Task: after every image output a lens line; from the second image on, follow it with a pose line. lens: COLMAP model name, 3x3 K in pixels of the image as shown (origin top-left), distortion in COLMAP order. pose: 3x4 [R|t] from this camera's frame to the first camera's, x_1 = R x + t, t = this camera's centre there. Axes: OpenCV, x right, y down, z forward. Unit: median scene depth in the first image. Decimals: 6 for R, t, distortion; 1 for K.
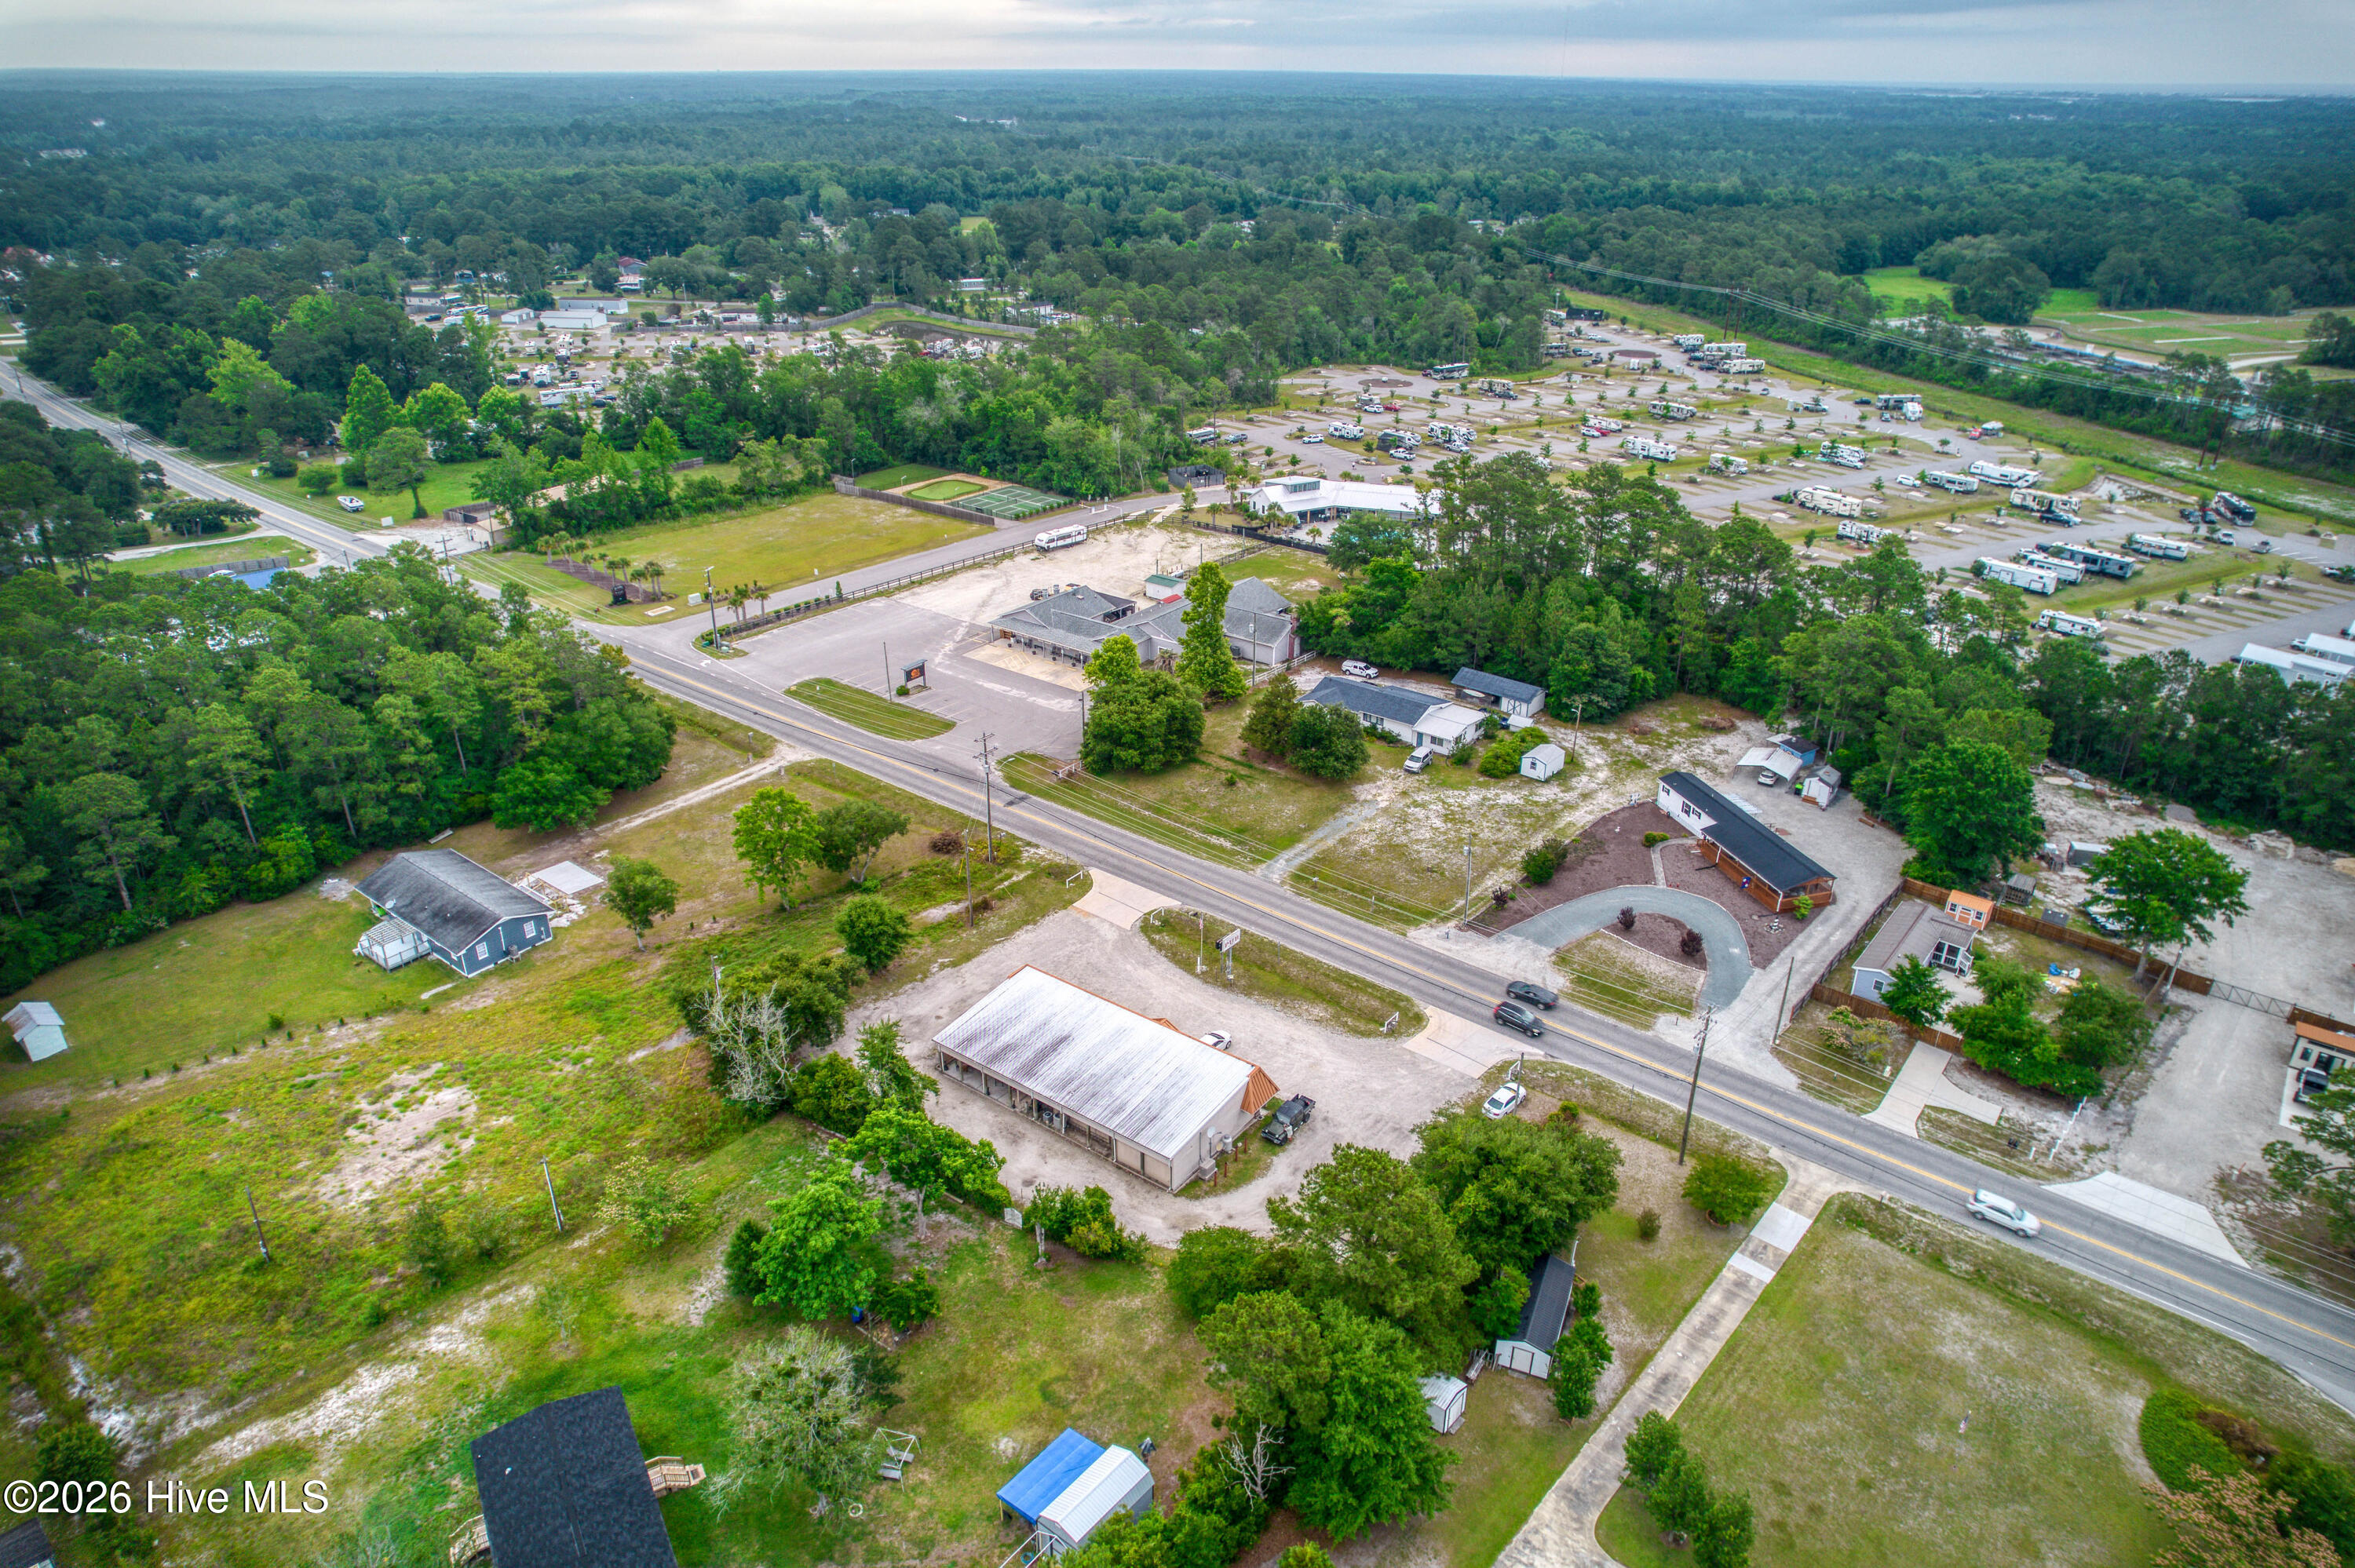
lens RADIAL K [[1506.0, 0, 1180.3], [0, 1506.0, 782.0], [0, 0, 1]] dist [-0.072133, 0.062646]
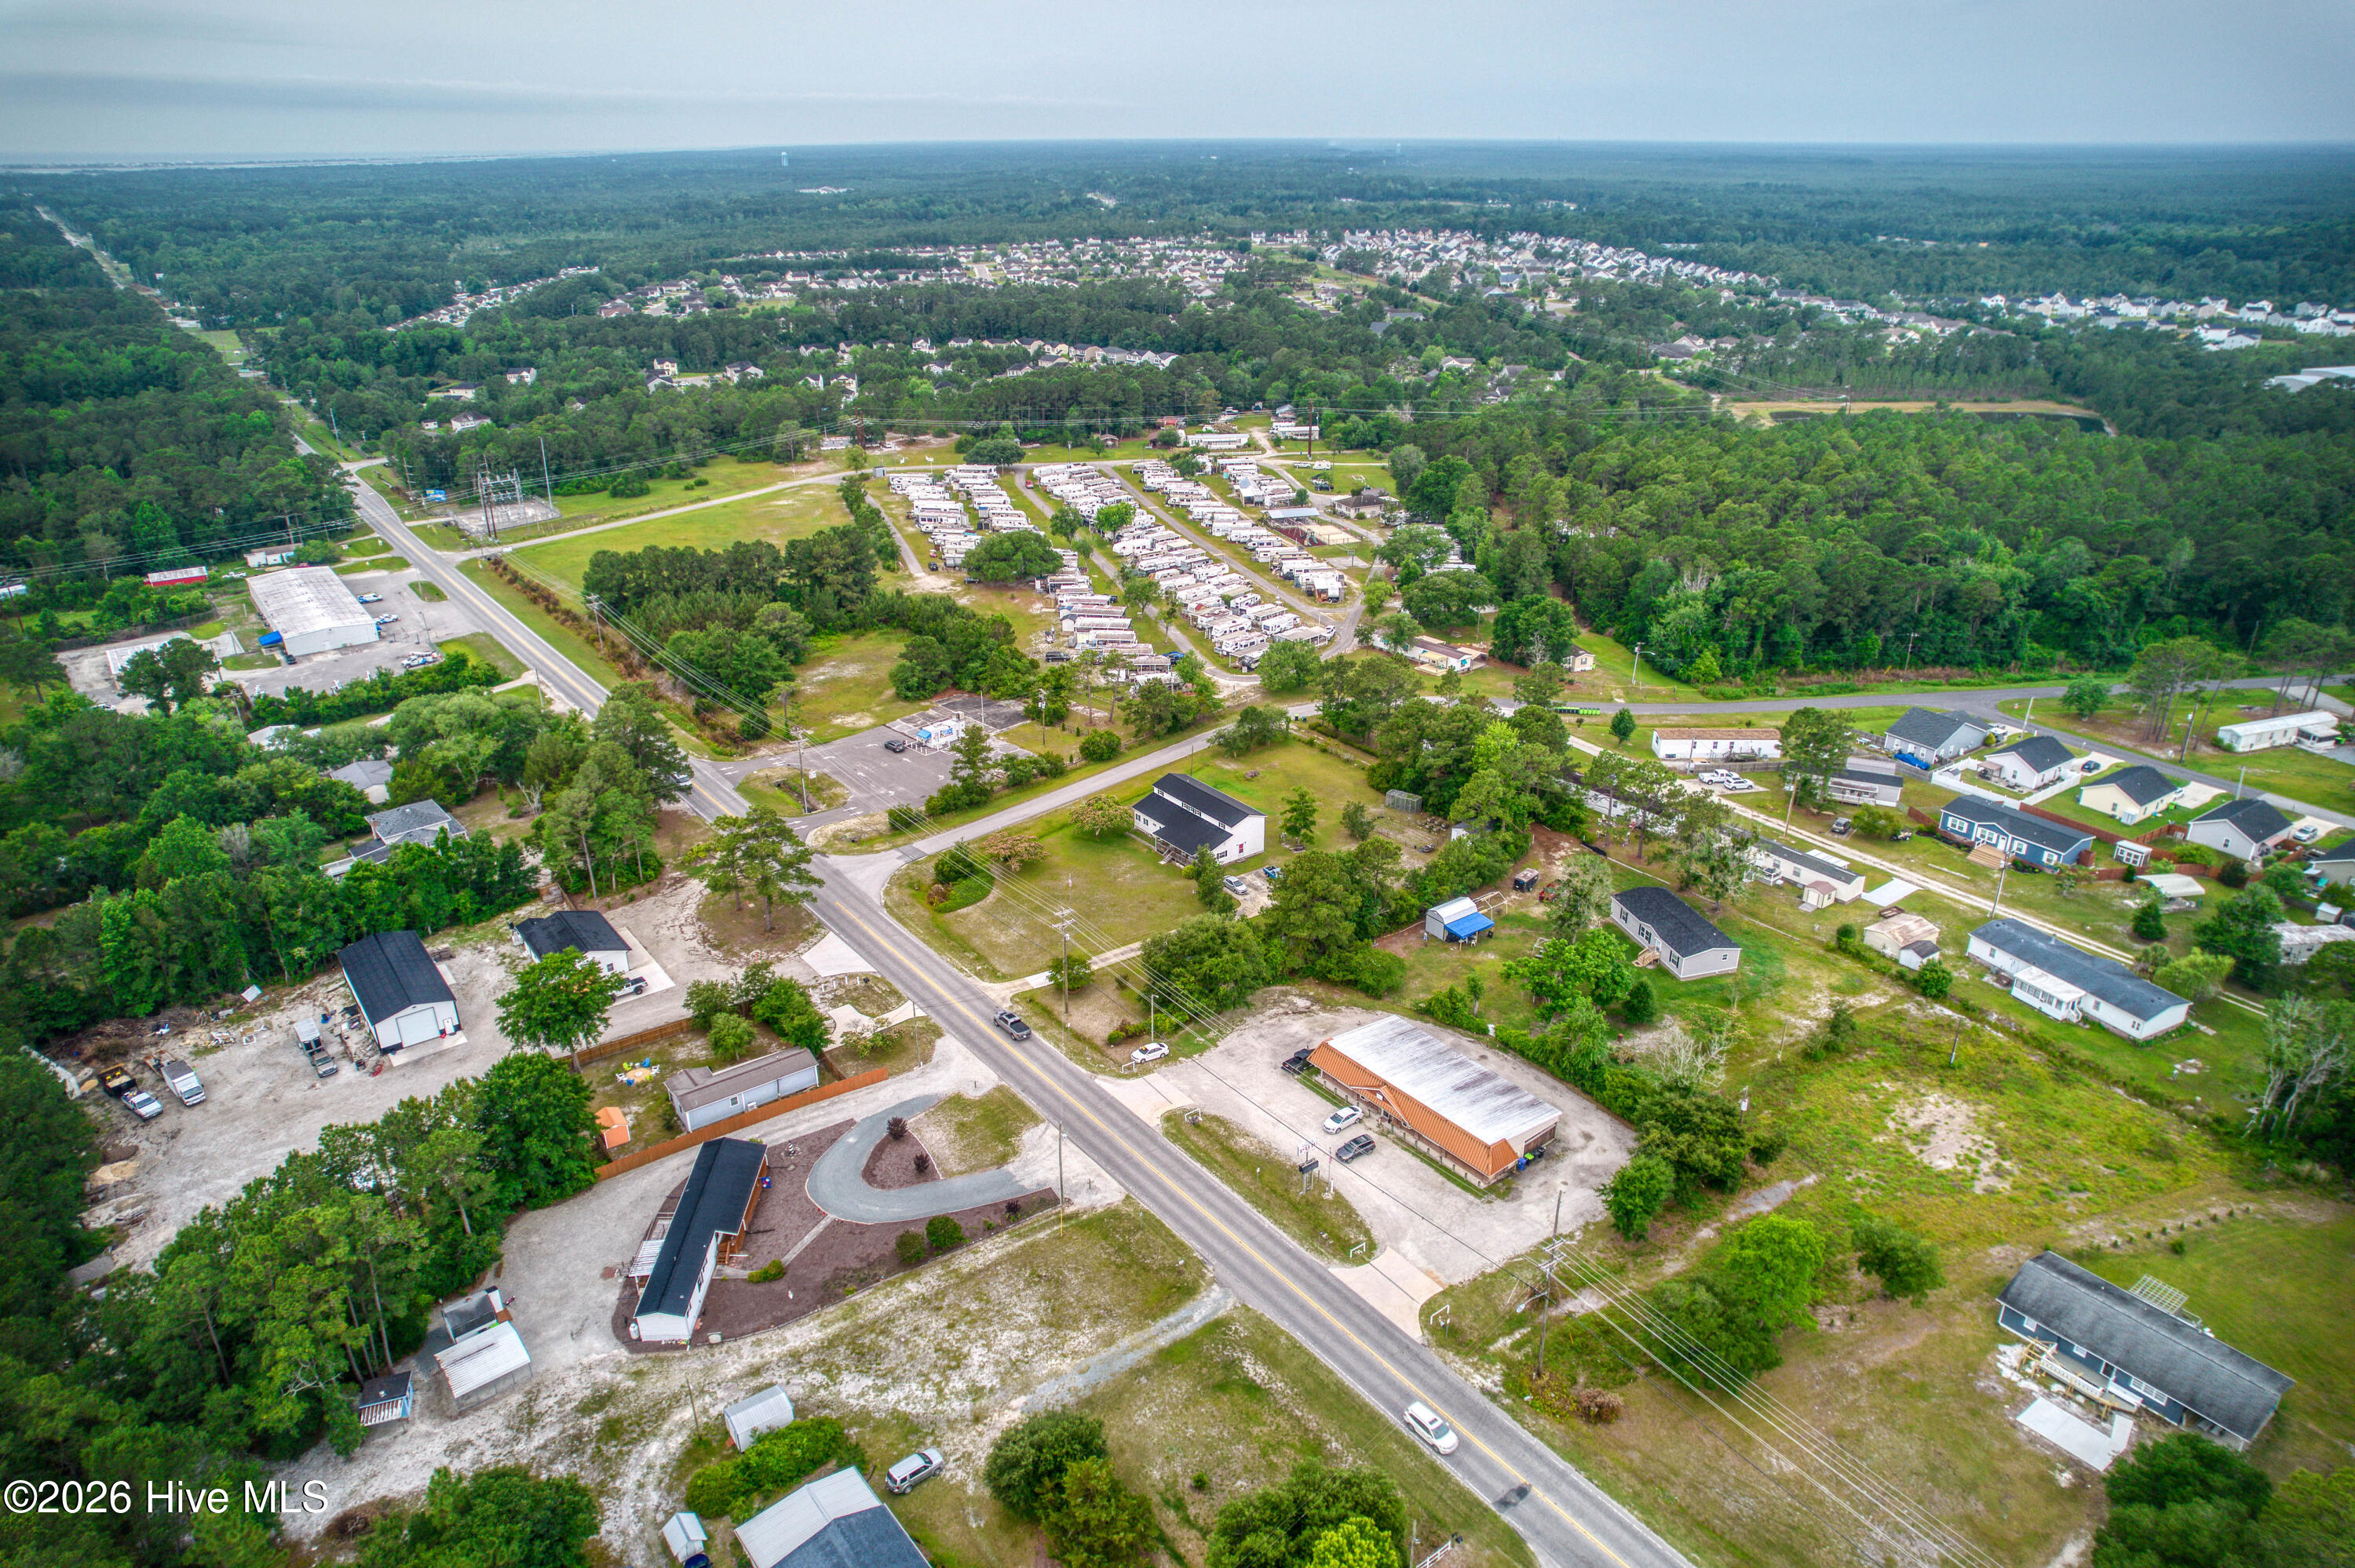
lens RADIAL K [[1506.0, 0, 1180.3], [0, 1506.0, 782.0], [0, 0, 1]] dist [-0.072133, 0.062646]
pose [[-0.968274, -0.097389, 0.230133, -0.093160], [0.111902, 0.654451, 0.747778, -0.811126], [-0.223436, 0.749806, -0.622790, 1.332594]]
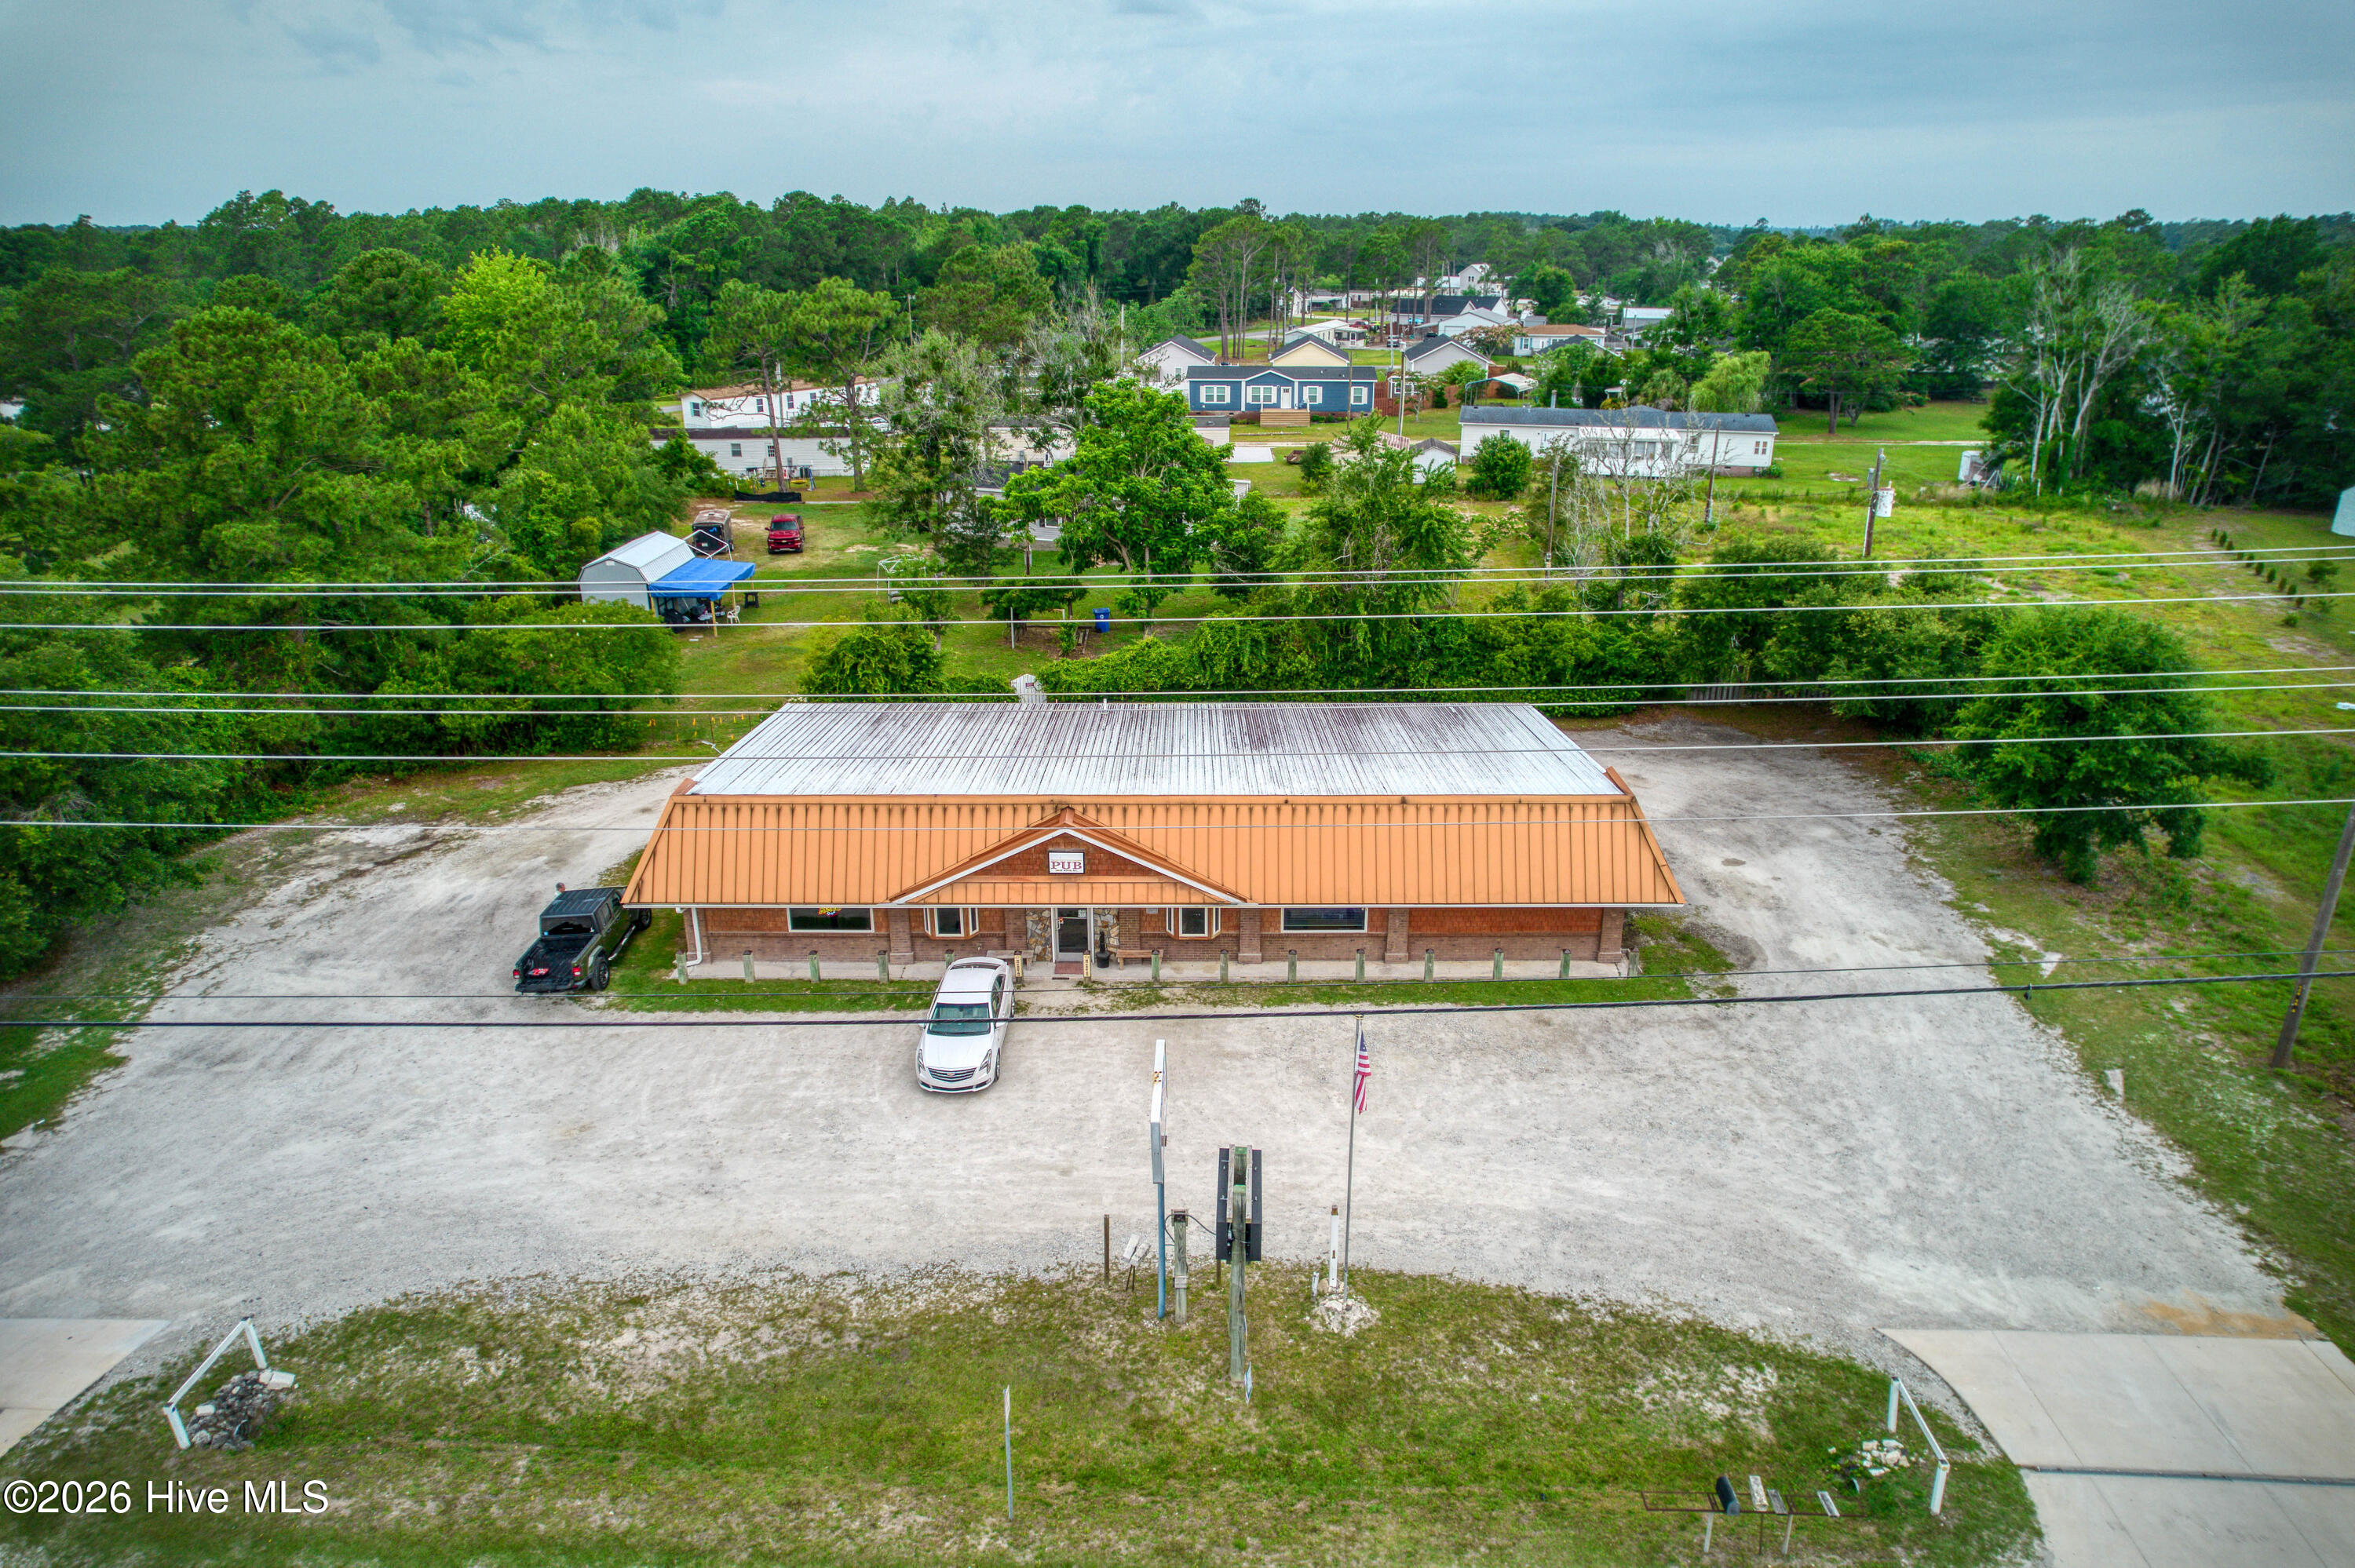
lens RADIAL K [[1506.0, 0, 1180.3], [0, 1506.0, 782.0], [0, 0, 1]] dist [-0.072133, 0.062646]
pose [[-0.802671, 0.209740, -0.558326, 0.112610], [-0.258987, 0.720691, 0.643063, -0.039656], [0.537257, 0.660767, -0.524158, 0.943772]]
